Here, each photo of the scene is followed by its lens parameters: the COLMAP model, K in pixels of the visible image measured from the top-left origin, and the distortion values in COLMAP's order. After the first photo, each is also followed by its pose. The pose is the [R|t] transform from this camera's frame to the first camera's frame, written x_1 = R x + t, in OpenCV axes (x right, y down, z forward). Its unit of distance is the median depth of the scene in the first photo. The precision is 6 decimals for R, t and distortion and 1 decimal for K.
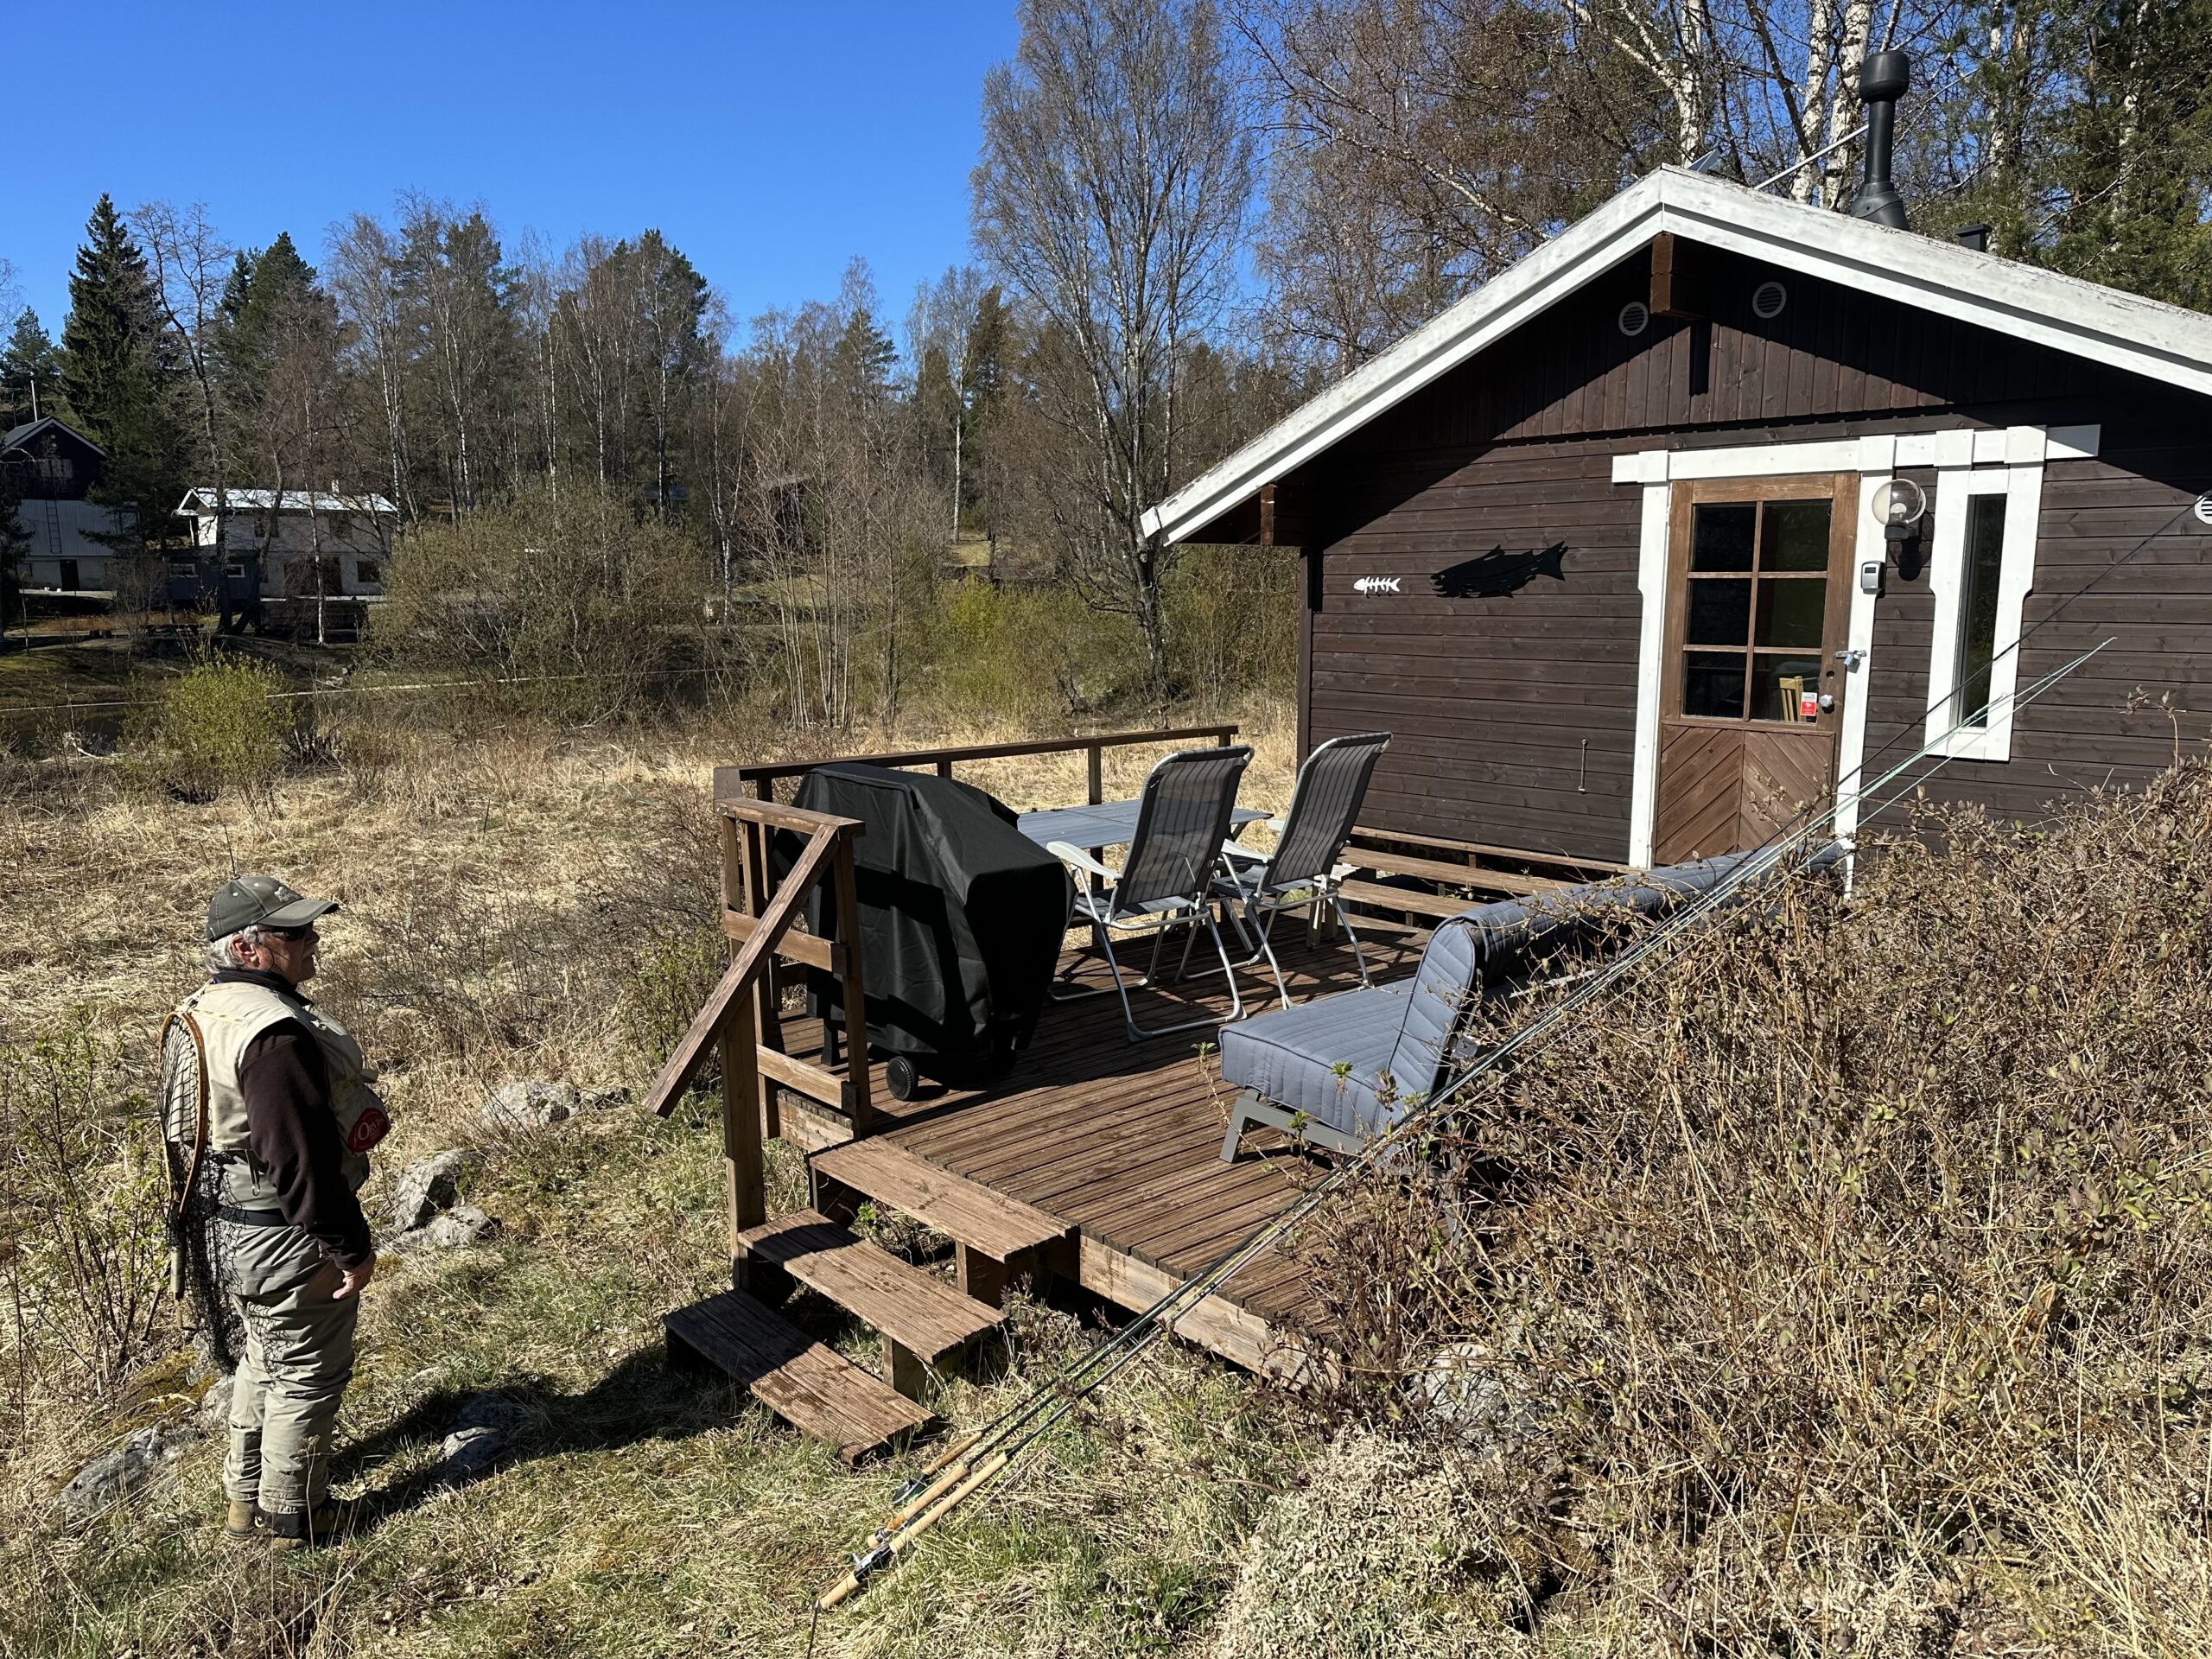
lens RADIAL K [[1530.0, 0, 1118.6], [0, 1530.0, 838.6], [0, 0, 1]] dist [0.080101, -0.117468]
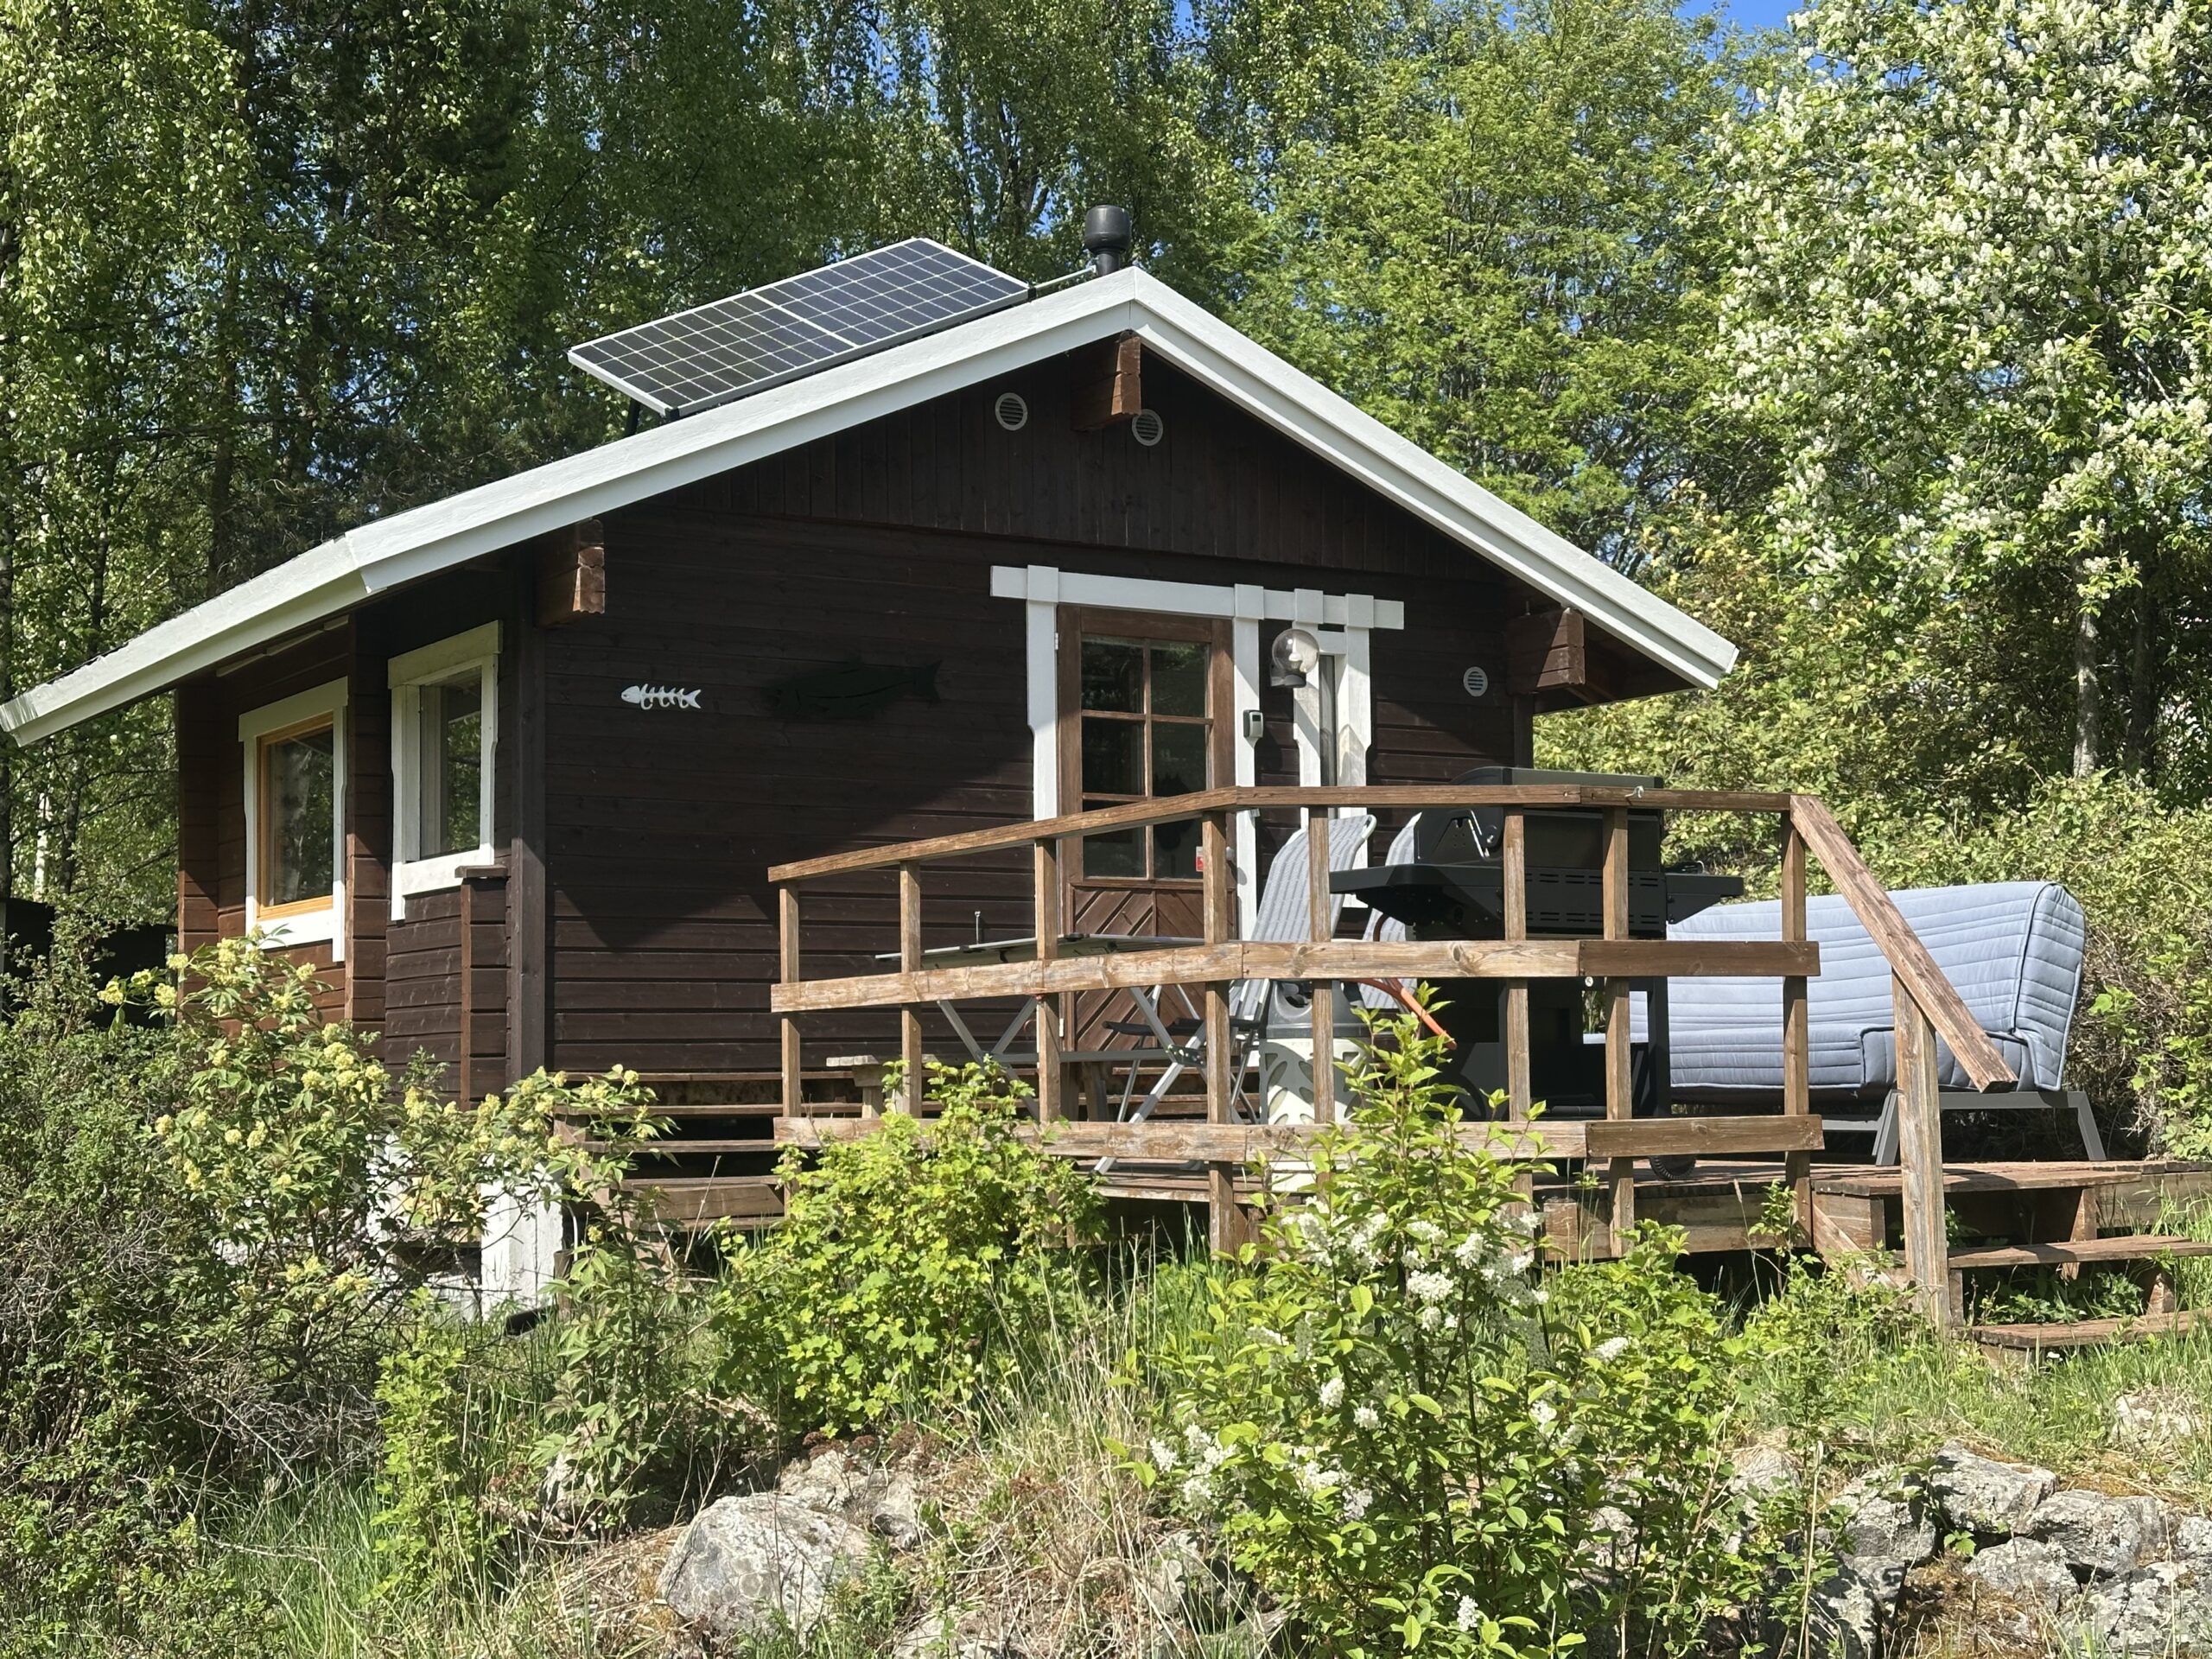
lens RADIAL K [[3064.5, 0, 1106.0], [0, 3064.5, 829.5], [0, 0, 1]] dist [-0.003286, 0.000102]
pose [[0.210365, 0.061872, 0.975663, -1.307695], [0.158864, 0.982567, -0.096563, 0.061142], [-0.964629, 0.175312, 0.196868, 0.674544]]
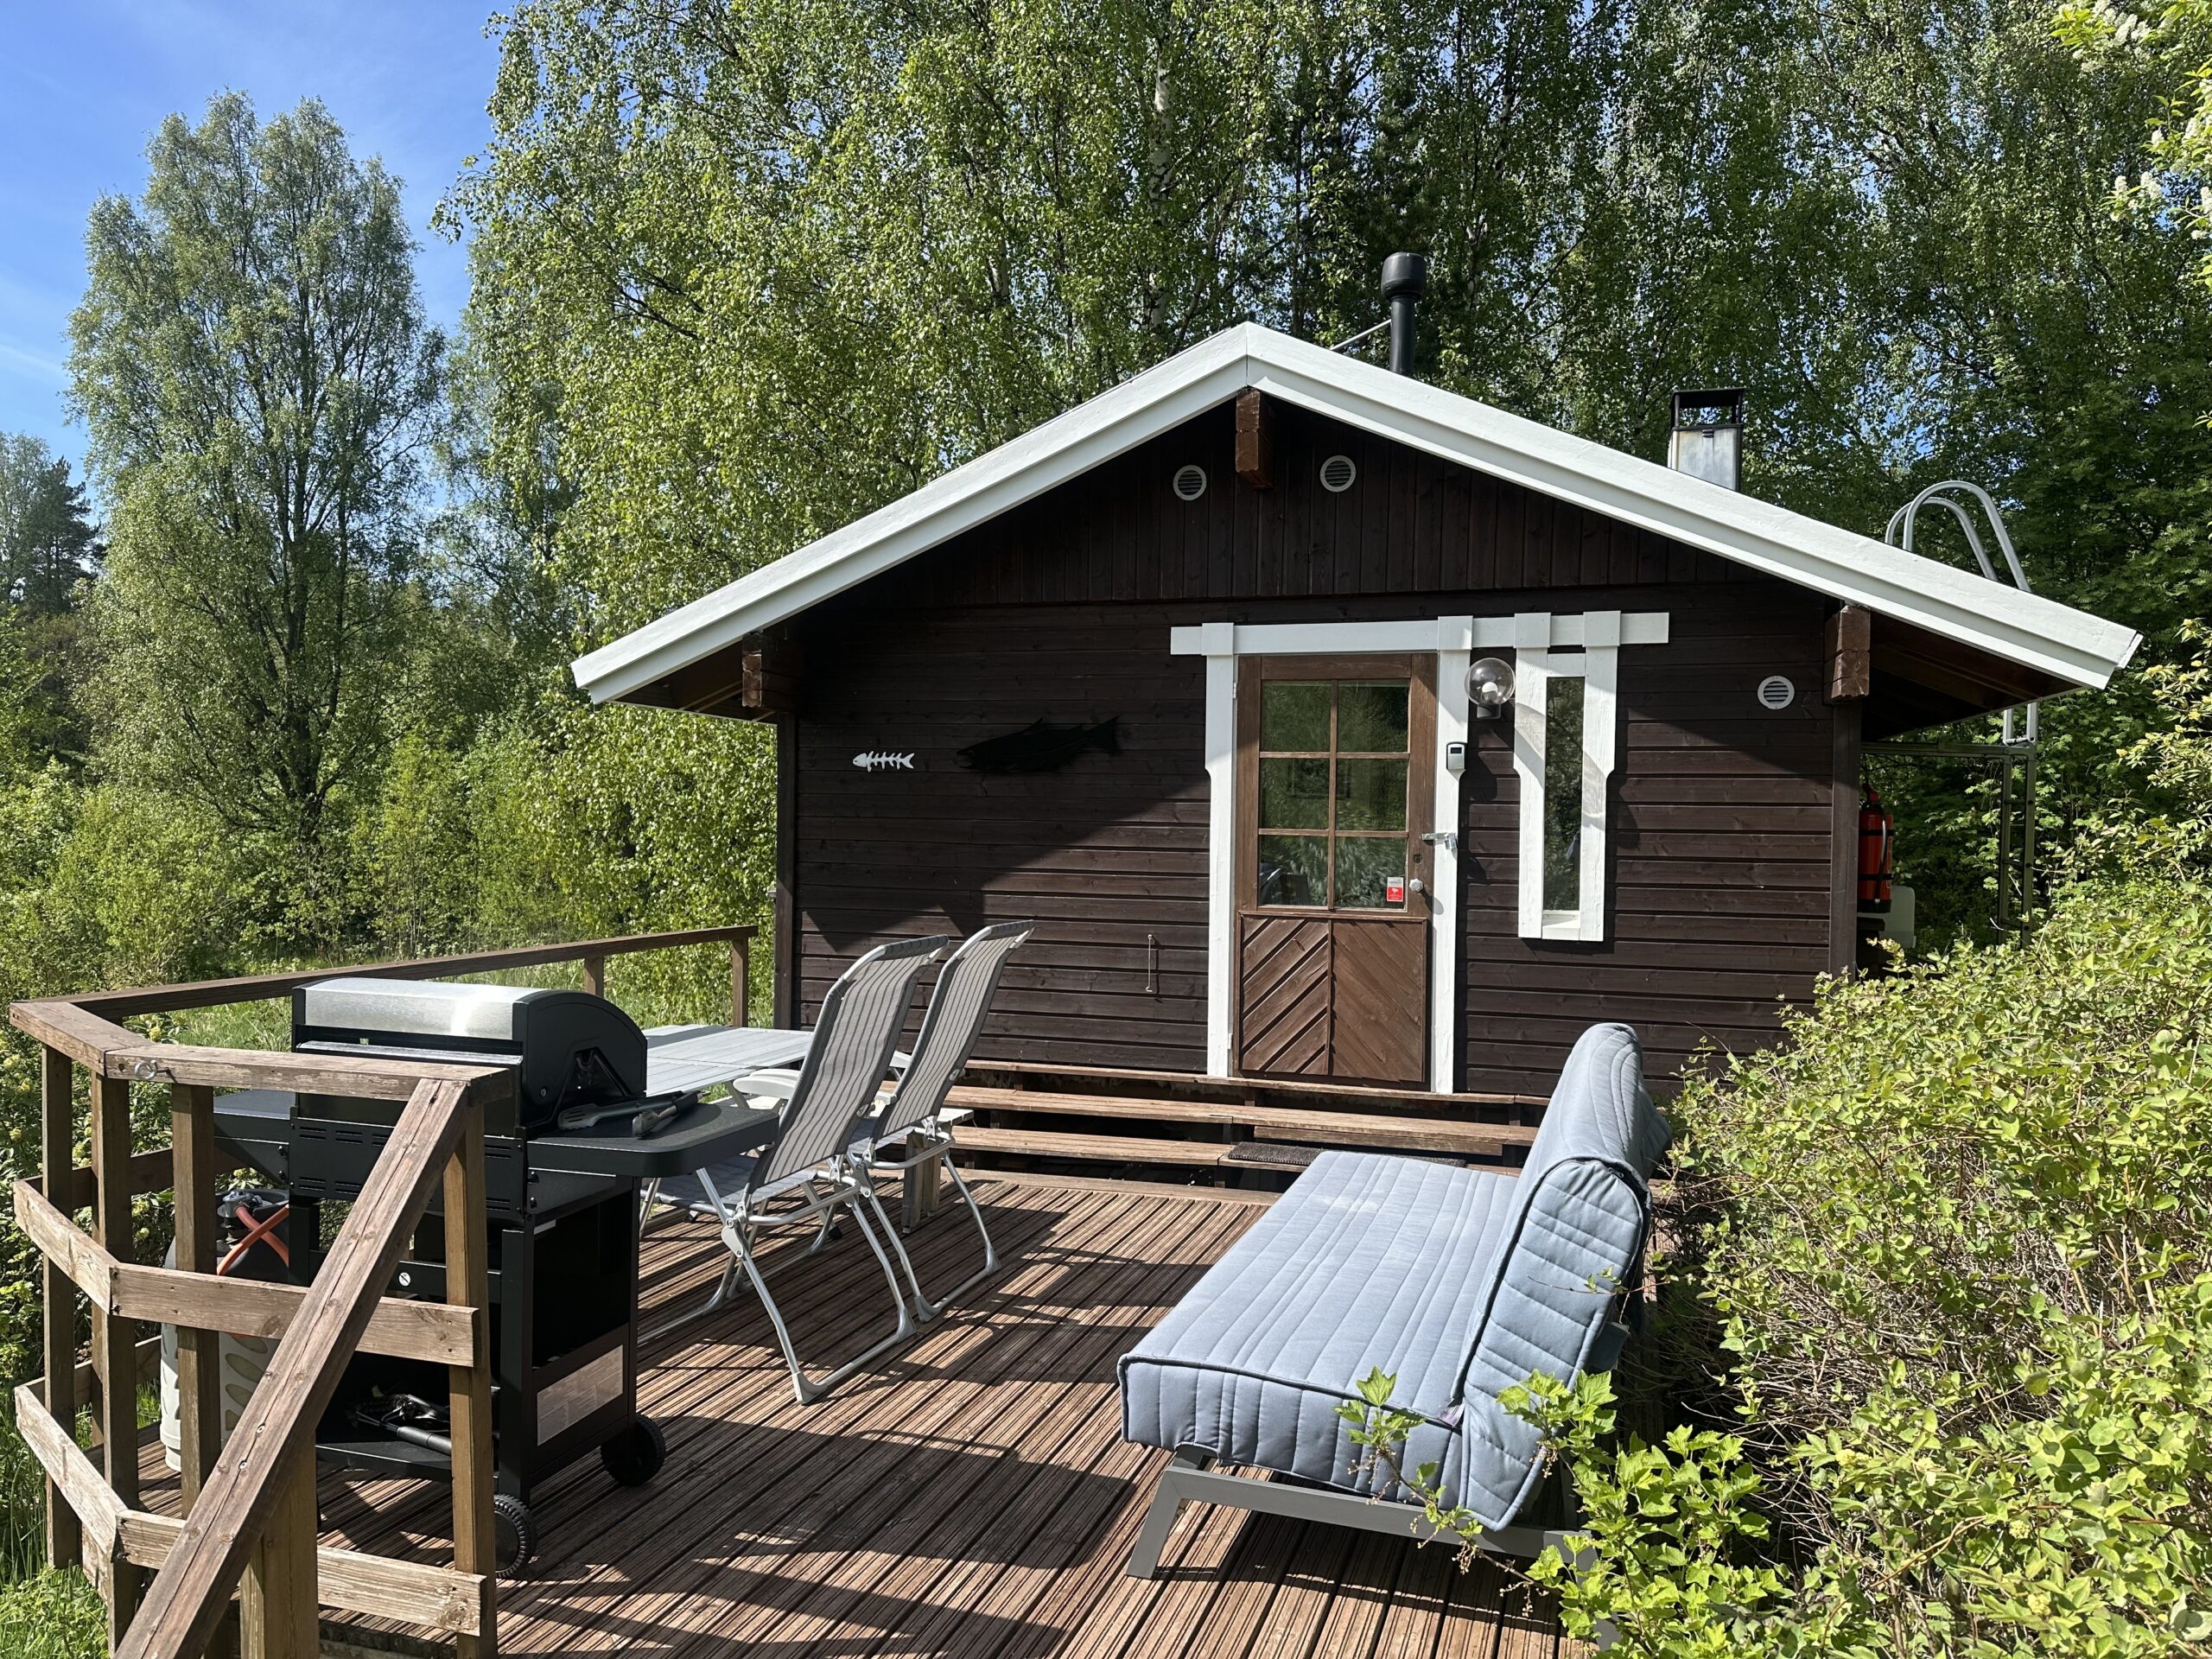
lens RADIAL K [[1522.6, 0, 1092.1], [0, 1522.6, 839.7], [0, 0, 1]] dist [0.120911, -0.153403]
pose [[0.870441, 0.009656, 0.492178, -0.175252], [0.062934, 0.989421, -0.130713, -0.005751], [-0.488234, 0.144752, 0.860625, 0.270983]]
